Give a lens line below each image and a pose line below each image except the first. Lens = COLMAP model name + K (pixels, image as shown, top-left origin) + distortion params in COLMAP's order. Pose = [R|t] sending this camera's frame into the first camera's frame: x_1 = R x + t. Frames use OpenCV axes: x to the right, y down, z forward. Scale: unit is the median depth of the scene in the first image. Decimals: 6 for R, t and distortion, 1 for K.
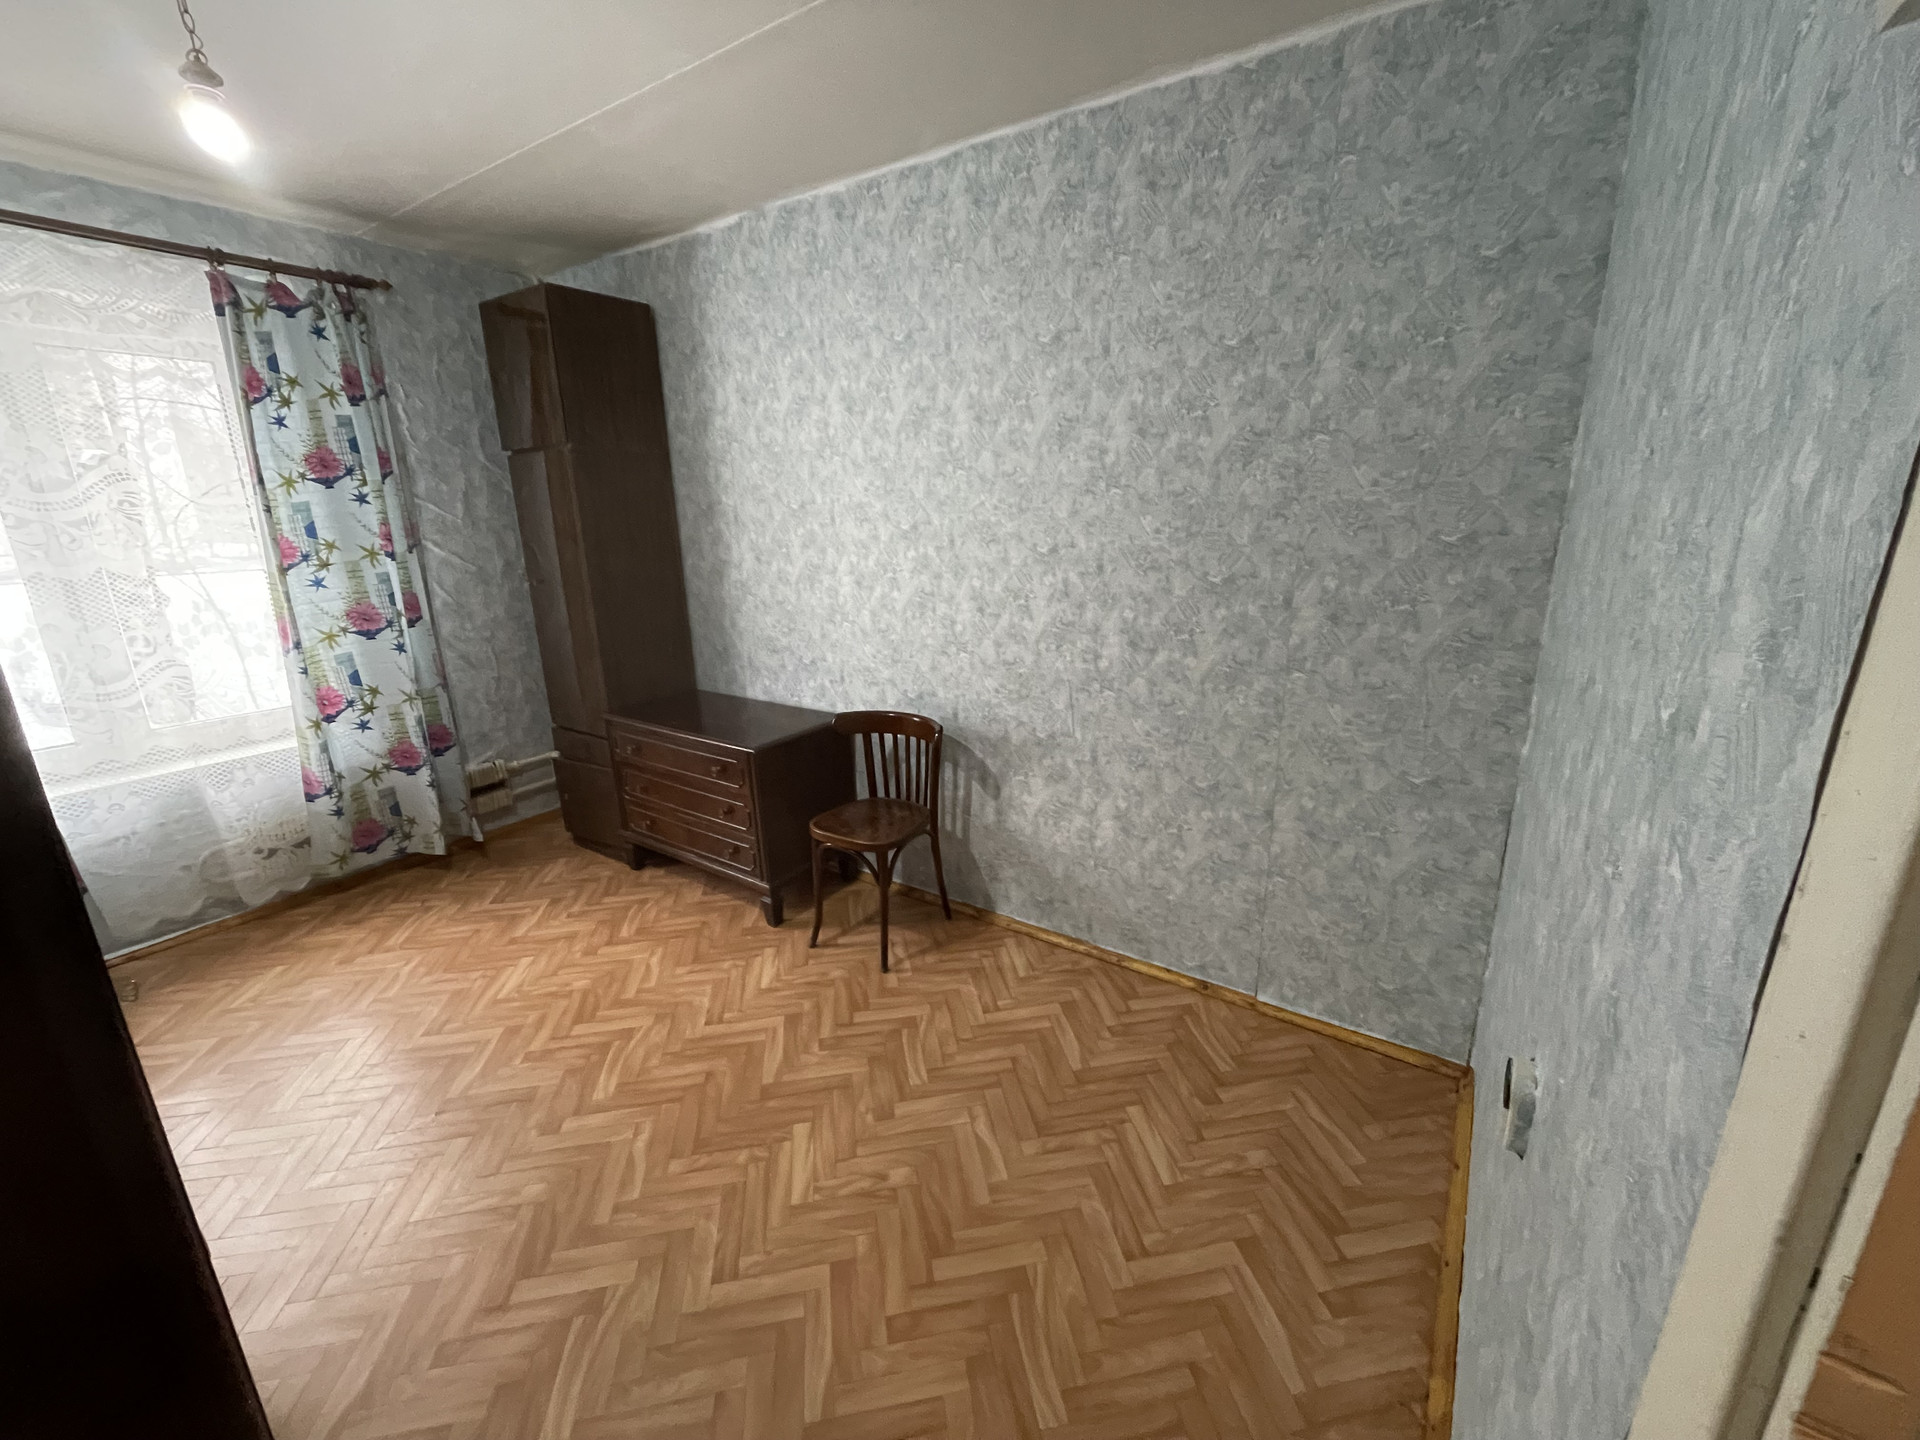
lens RADIAL K [[777.2, 0, 957.9], [0, 777.2, 716.3], [0, 0, 1]] dist [0.000590, -0.000110]
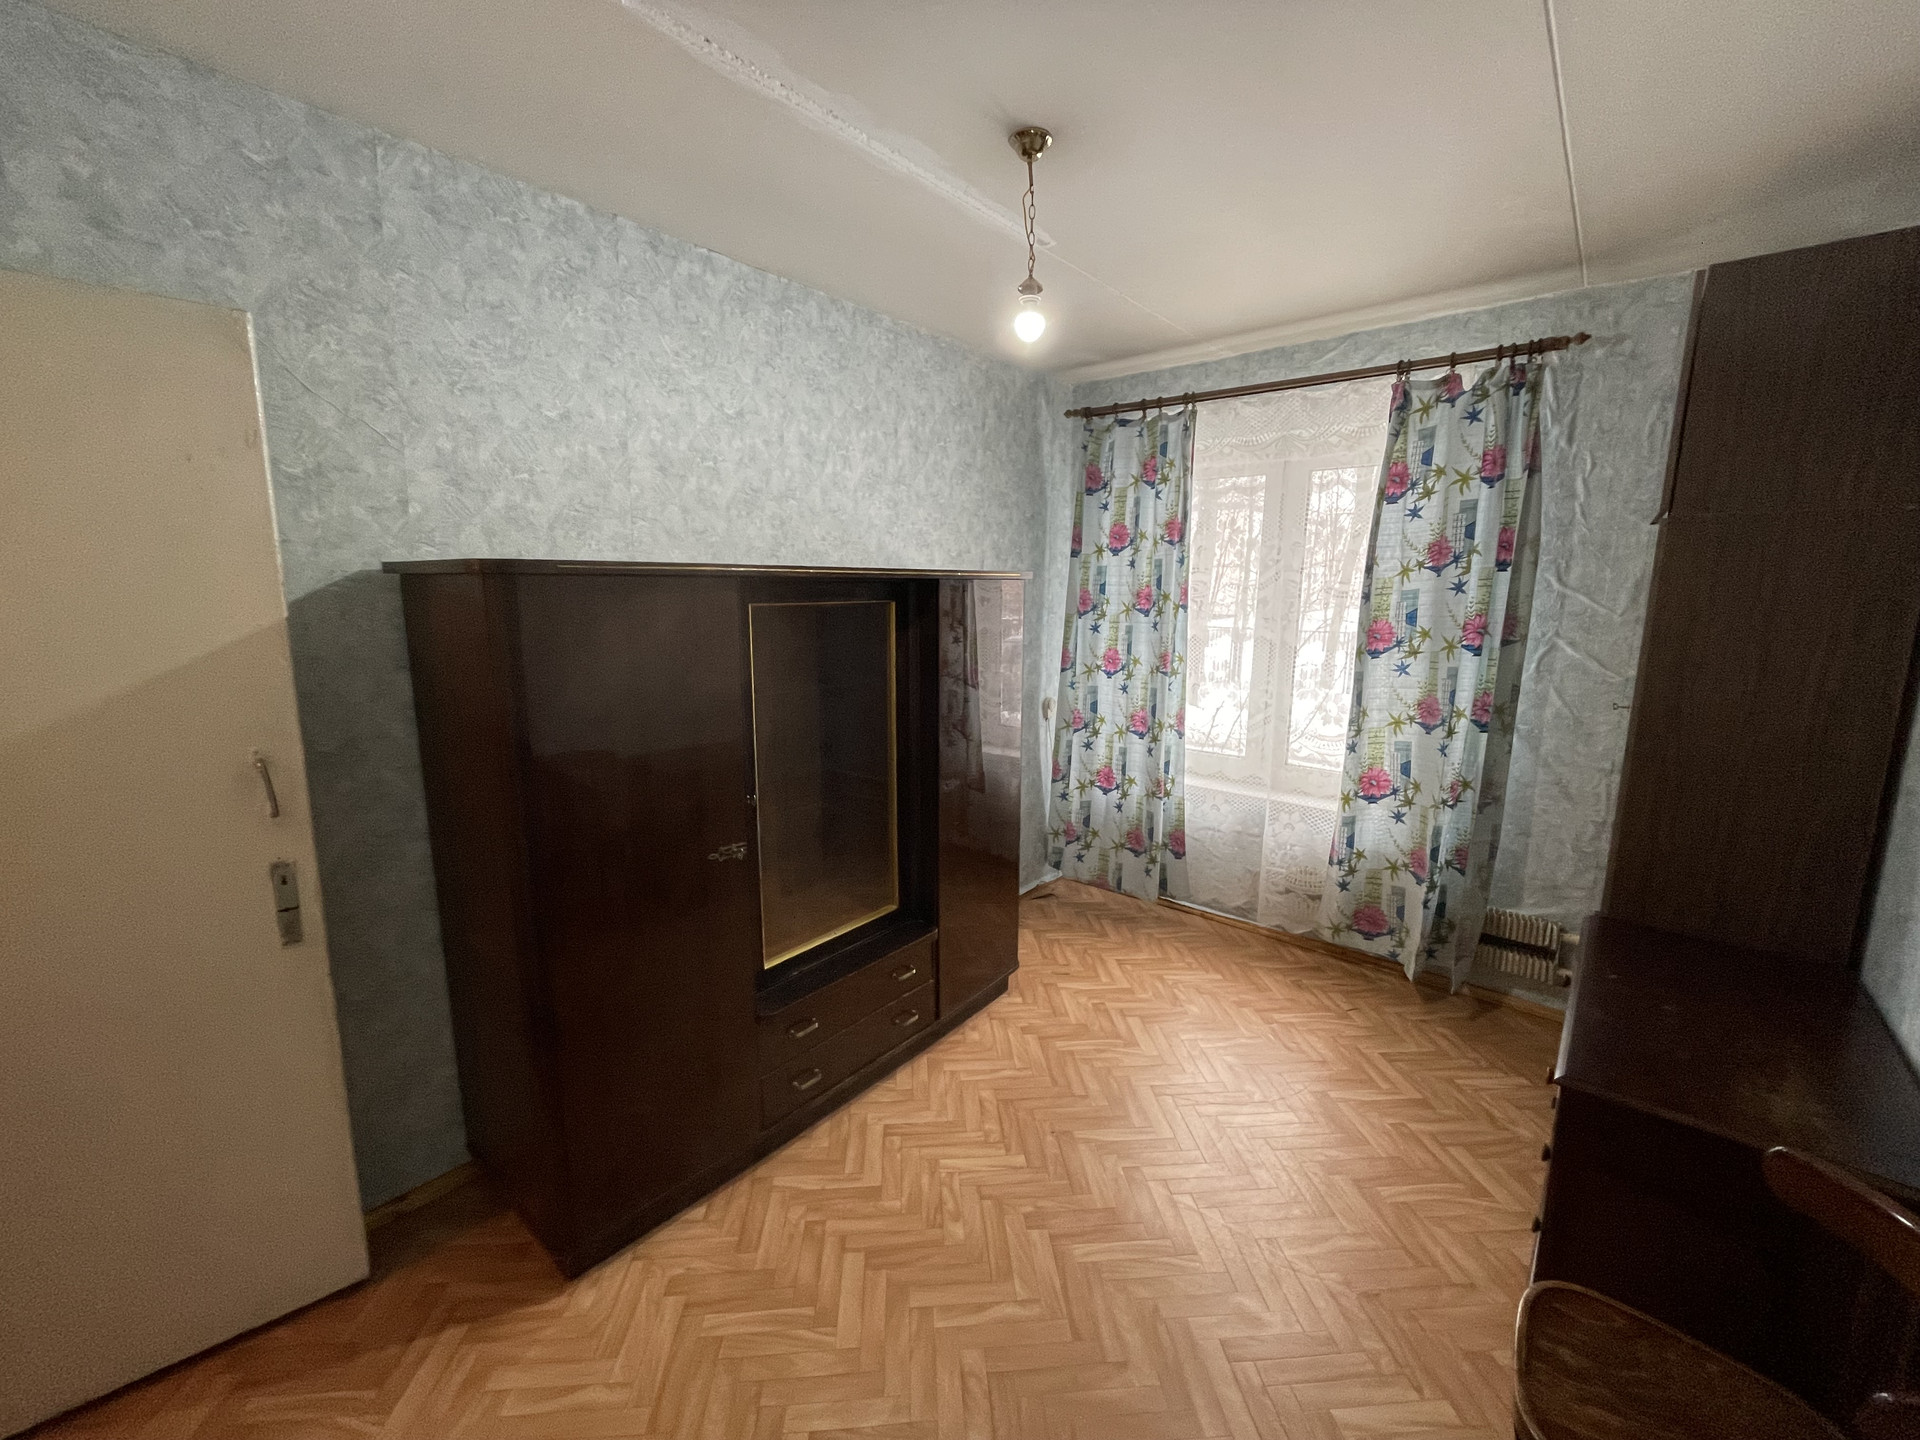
lens RADIAL K [[777.2, 0, 958.8], [0, 777.2, 715.9], [0, 0, 1]] dist [0.000590, -0.000110]
pose [[-0.103345, 0.185321, -0.977229, 0.222177], [-0.267297, 0.941173, 0.206751, -0.169124], [0.958056, 0.282577, -0.047729, 0.520114]]
